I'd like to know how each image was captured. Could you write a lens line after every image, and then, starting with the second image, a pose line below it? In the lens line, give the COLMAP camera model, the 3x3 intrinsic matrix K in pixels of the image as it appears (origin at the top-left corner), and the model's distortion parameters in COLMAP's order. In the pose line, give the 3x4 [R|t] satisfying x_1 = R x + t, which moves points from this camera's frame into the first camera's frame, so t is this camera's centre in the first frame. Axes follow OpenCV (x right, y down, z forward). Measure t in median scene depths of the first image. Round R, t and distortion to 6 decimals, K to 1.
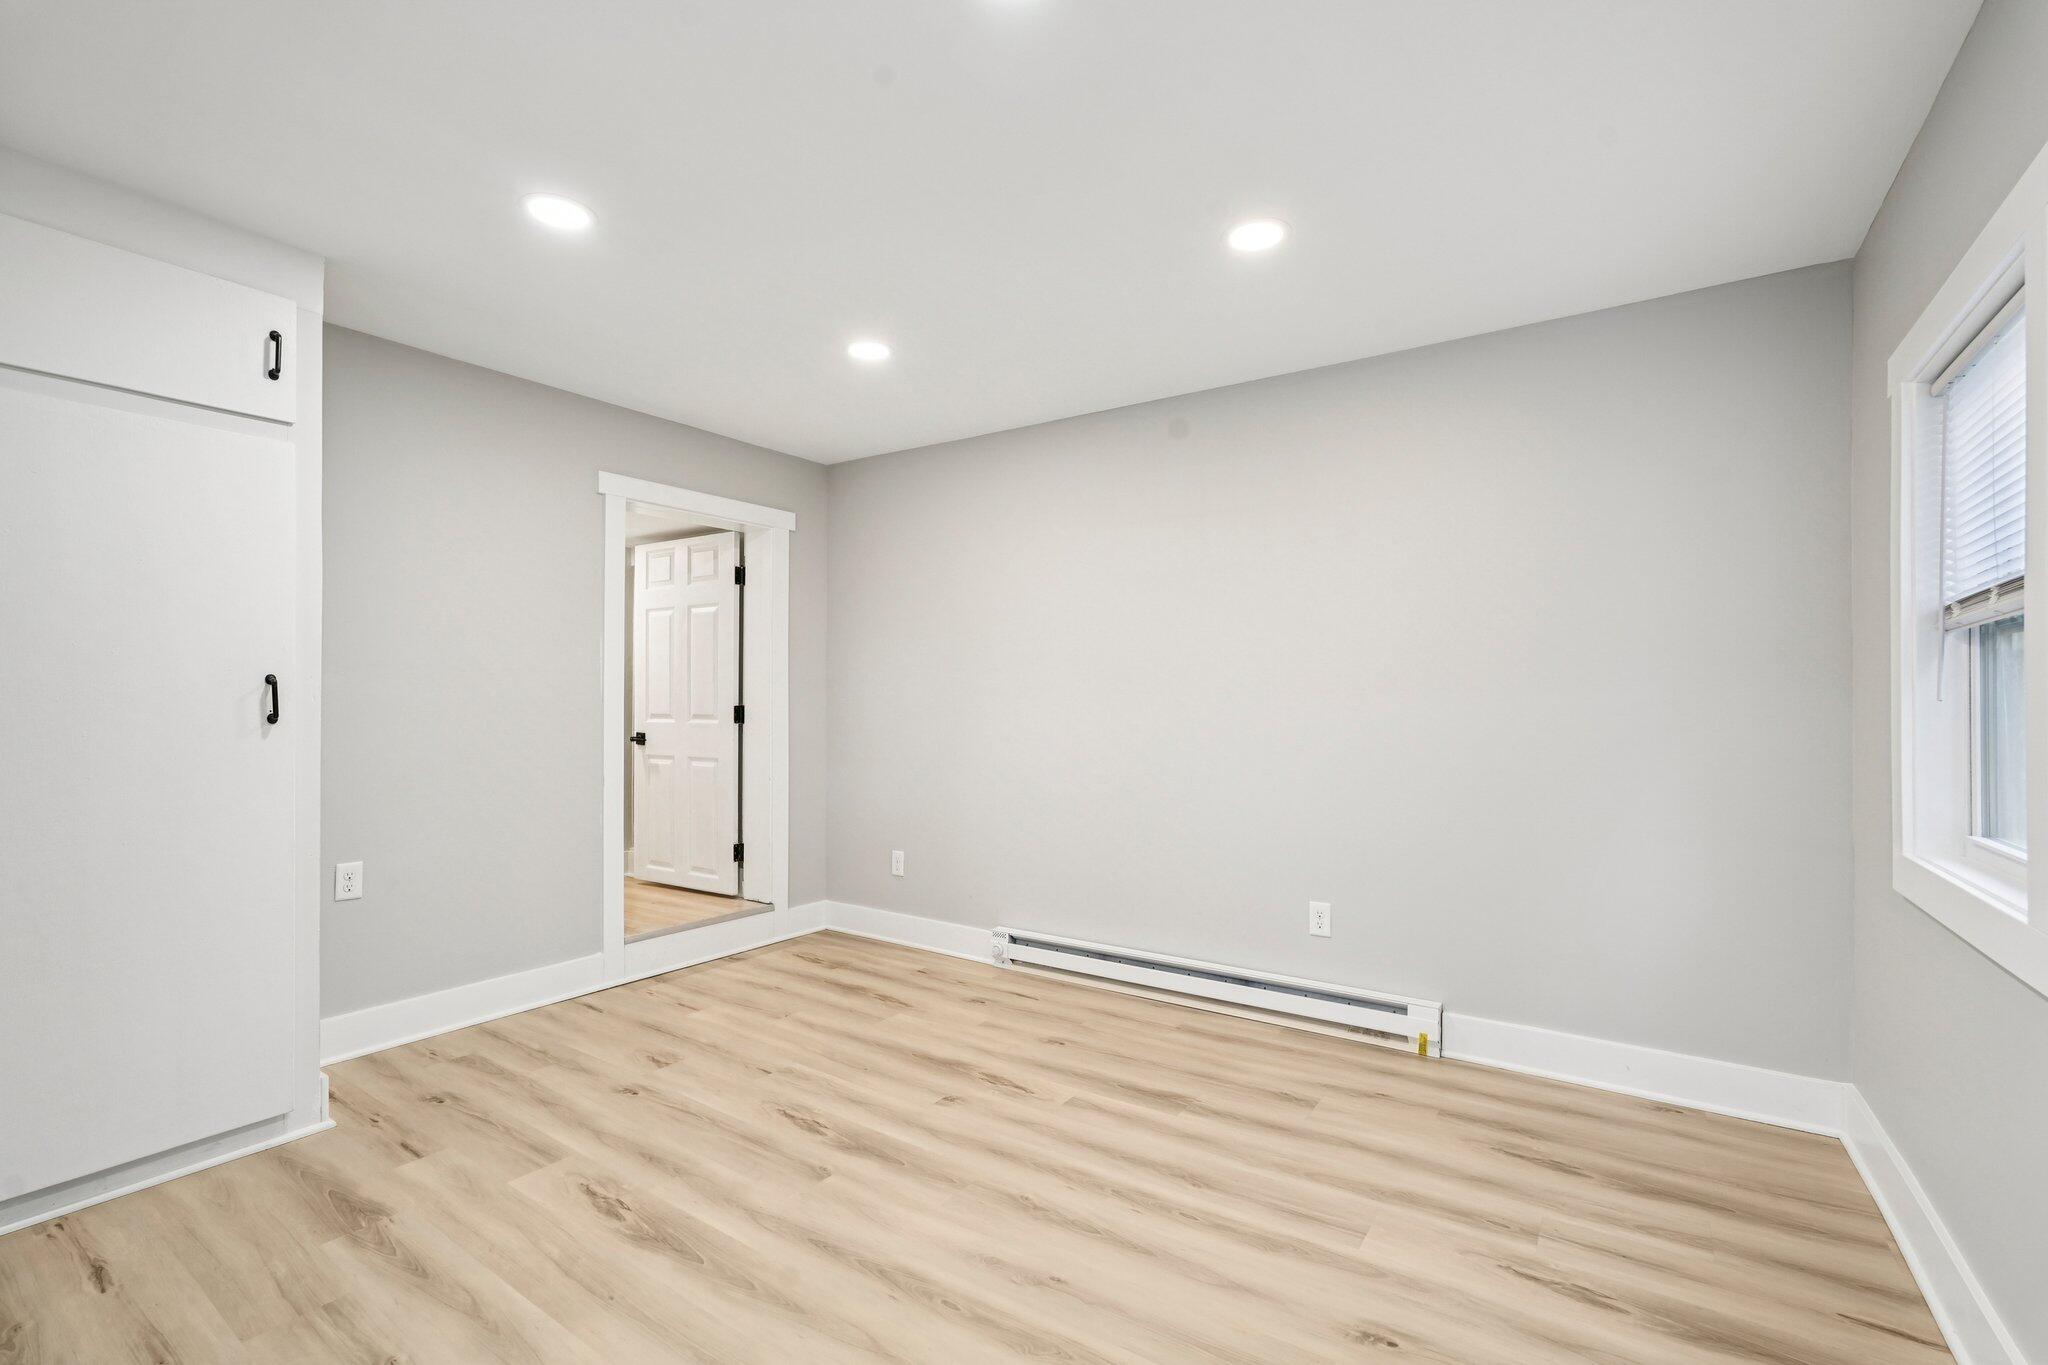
lens RADIAL K [[908.4, 0, 1015.1], [0, 908.4, 692.9], [0, 0, 1]] dist [0.001490, 0.002251]
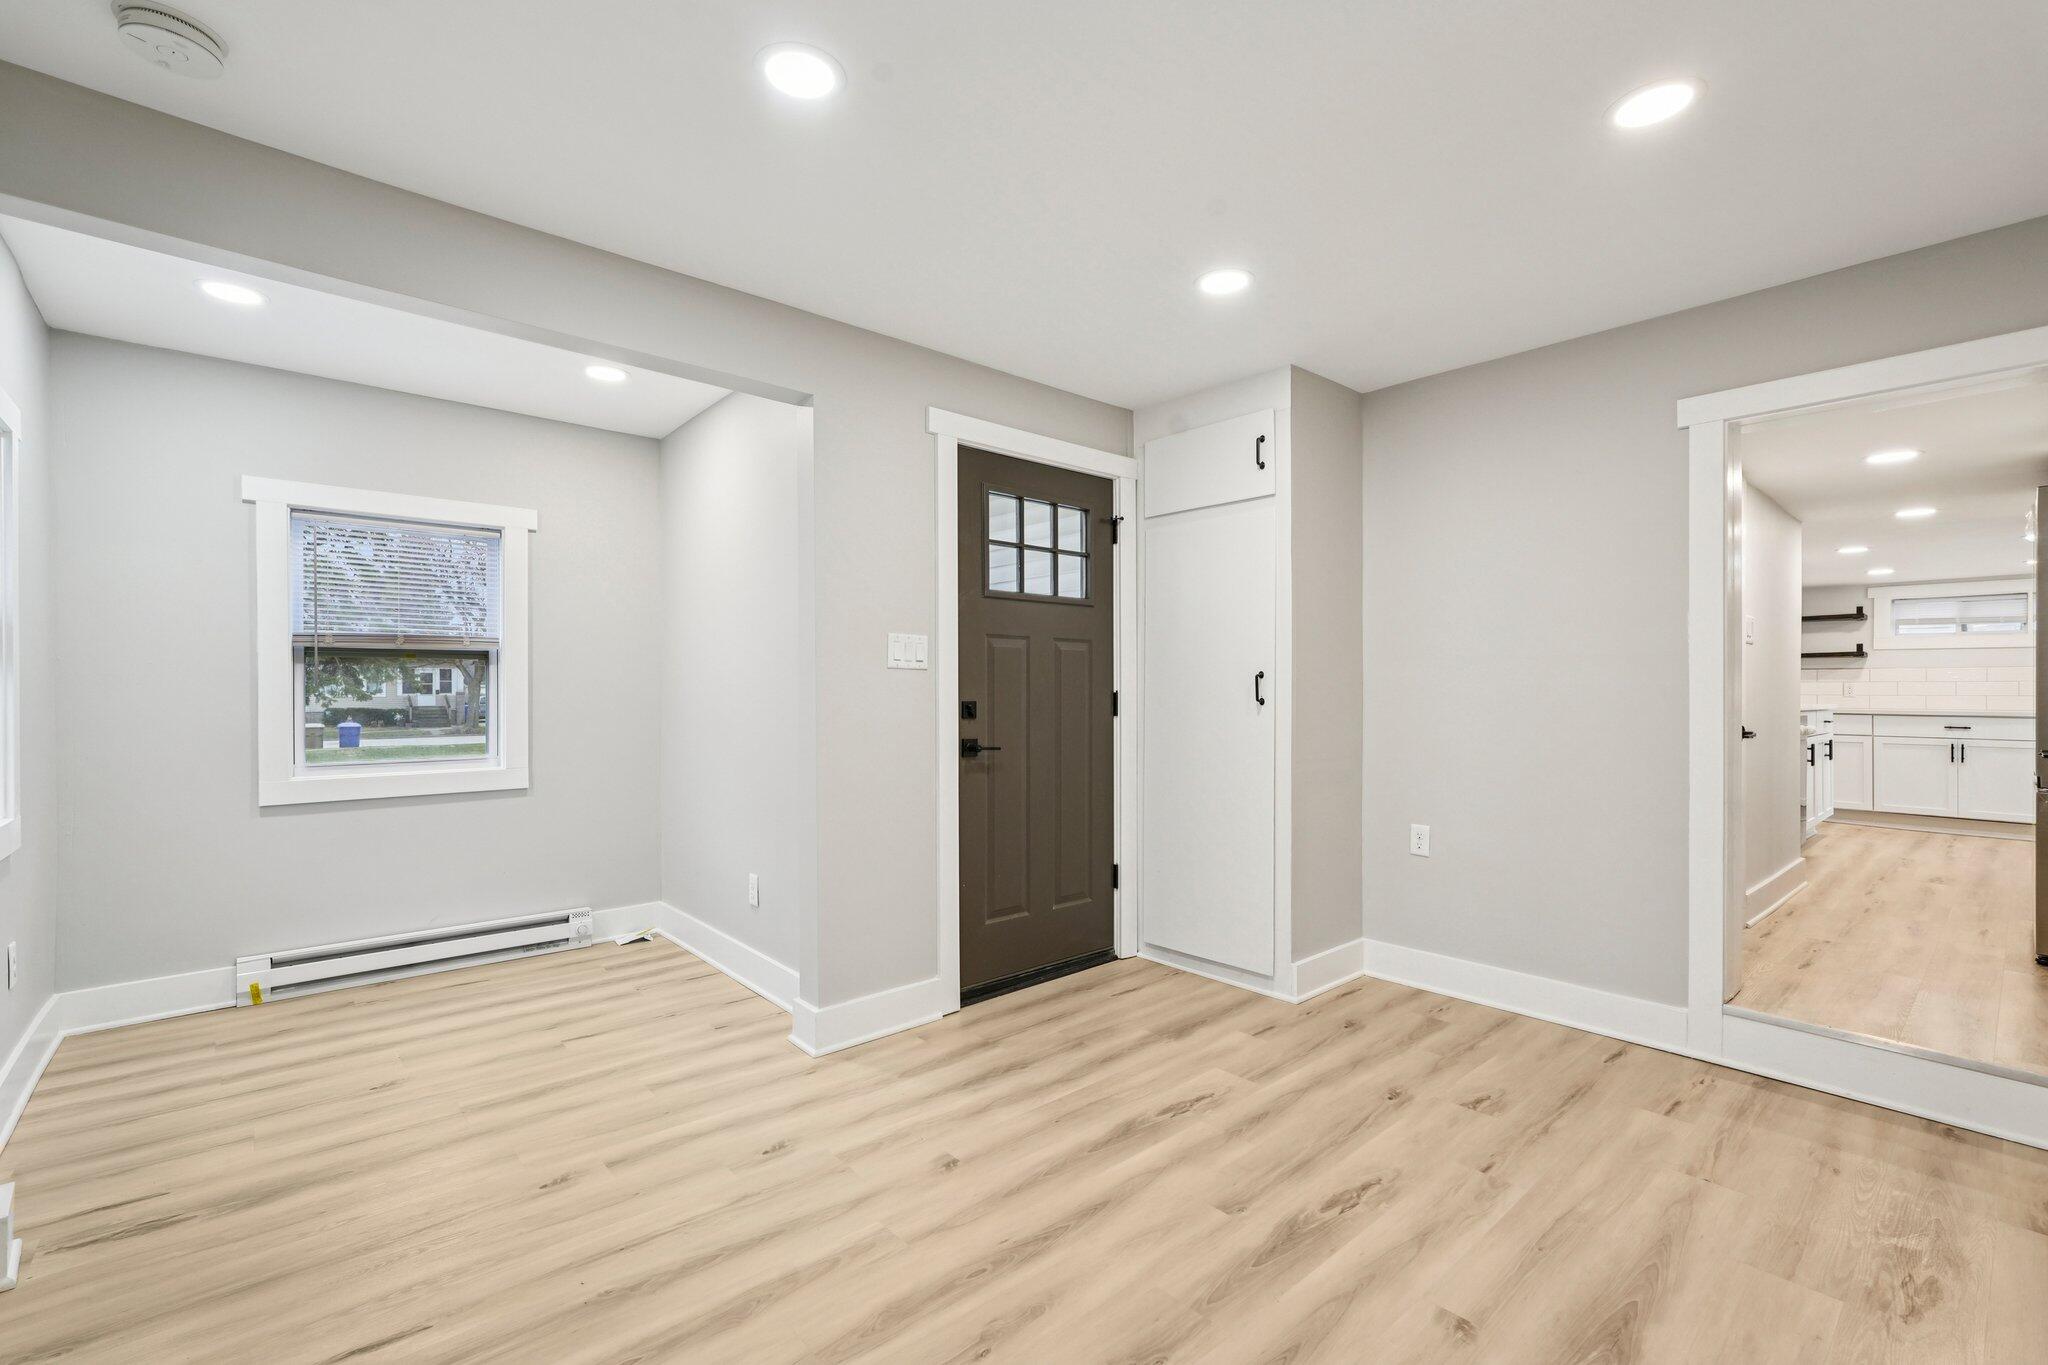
lens RADIAL K [[908.4, 0, 1031.8], [0, 908.4, 690.5], [0, 0, 1]] dist [0.001490, 0.002251]
pose [[-0.229323, 0.001186, -0.973350, 0.652006], [0.006891, 0.999976, -0.000405, 0.007833], [0.973326, -0.006800, -0.229326, 0.922598]]
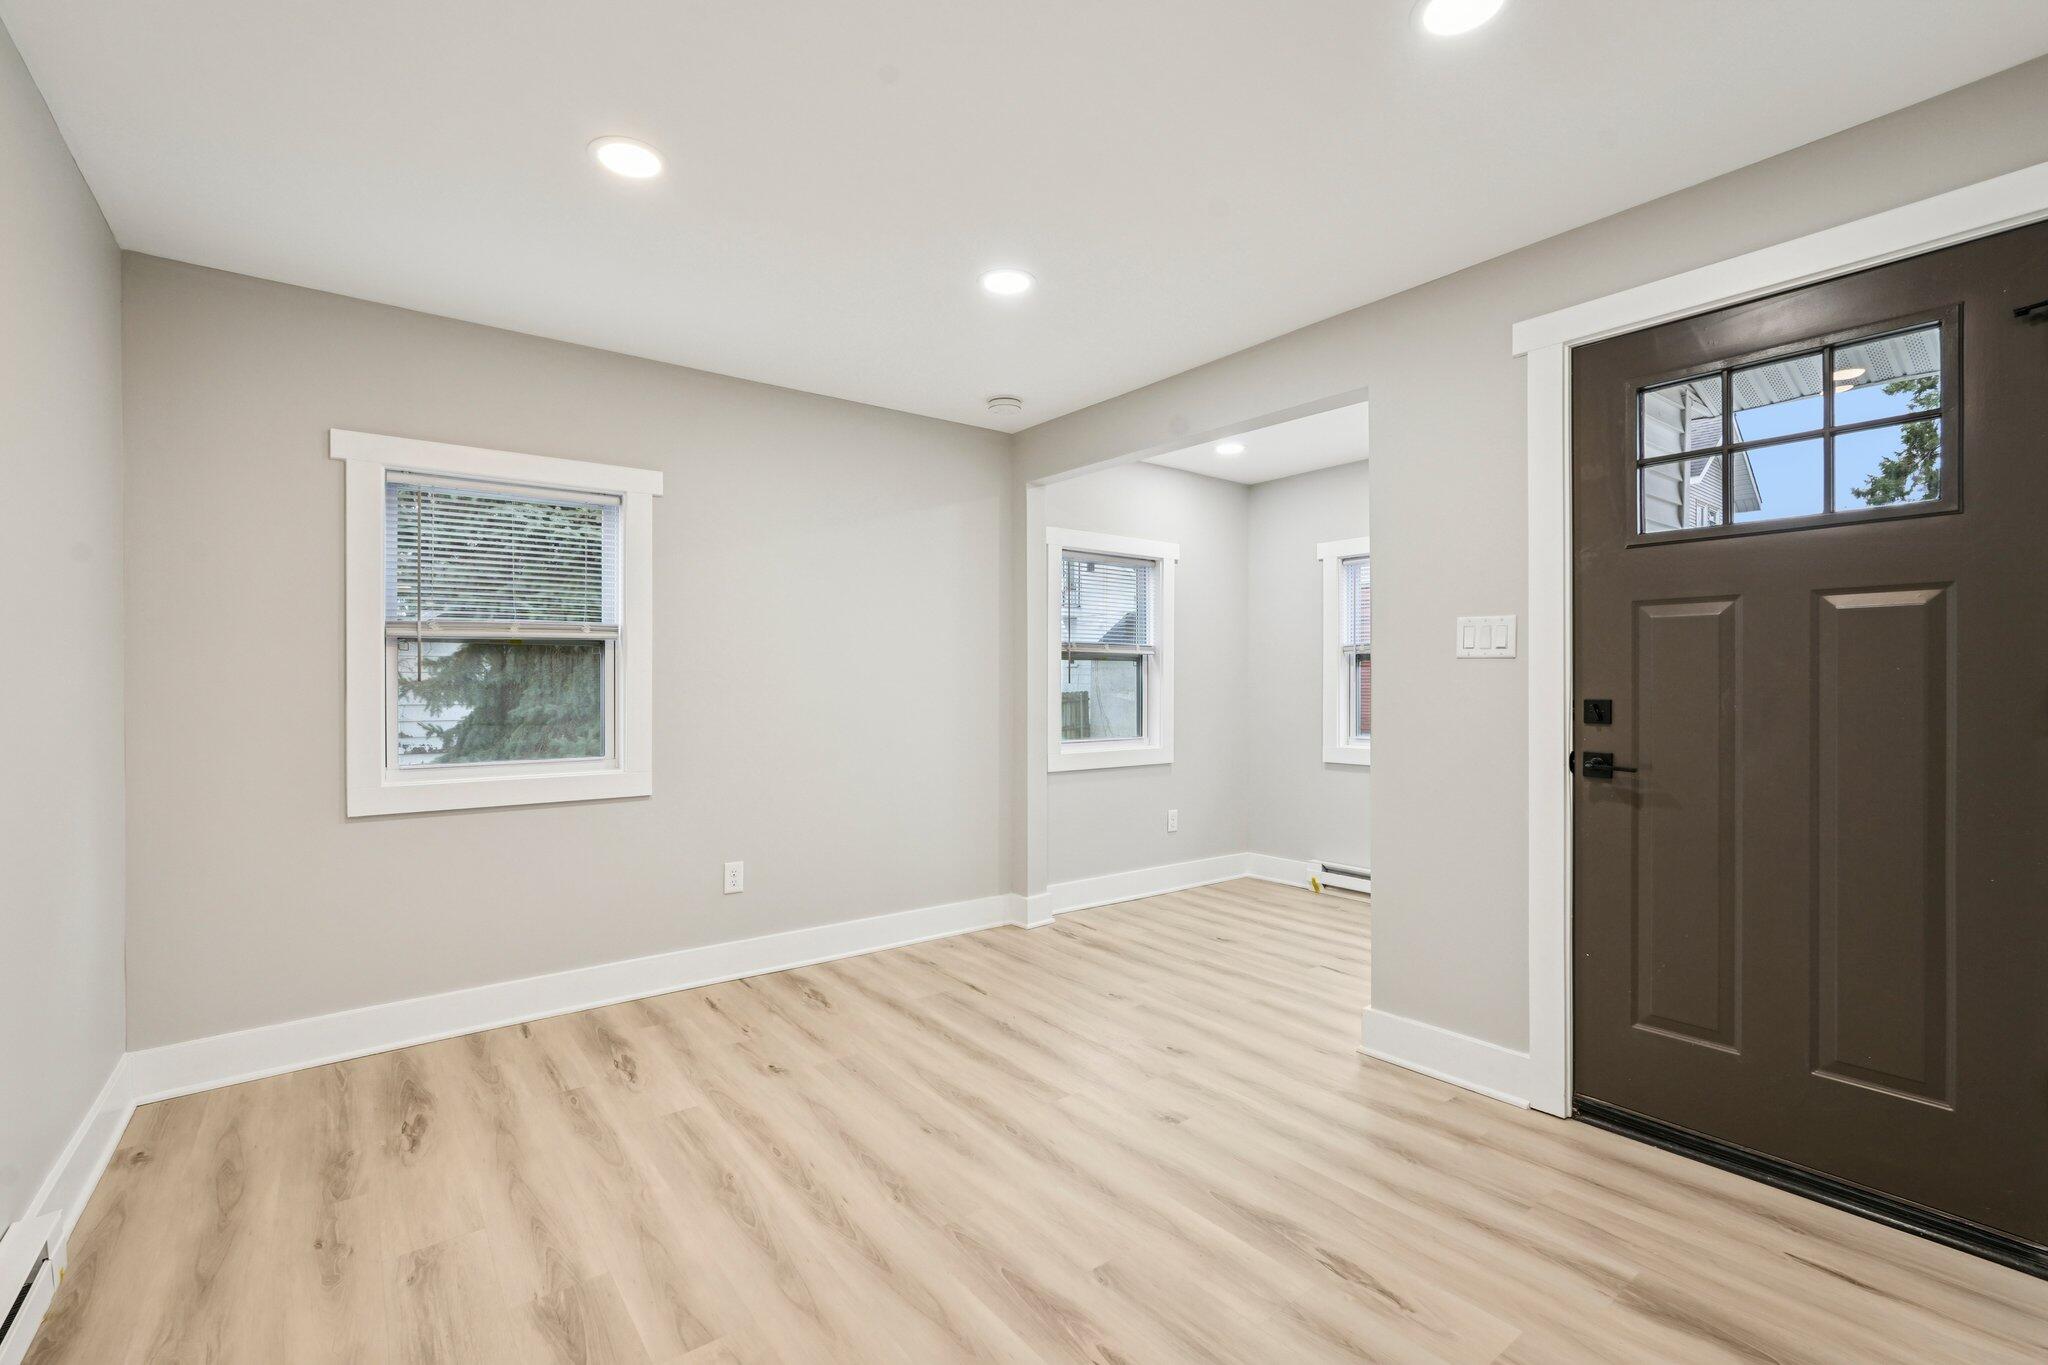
lens RADIAL K [[908.4, 0, 1017.5], [0, 908.4, 681.3], [0, 0, 1]] dist [0.001490, 0.002251]
pose [[-0.953595, 0.001643, 0.301088, -0.344940], [-0.002055, 0.999926, -0.011967, 0.016555], [-0.301086, -0.012031, -0.953521, 1.623228]]
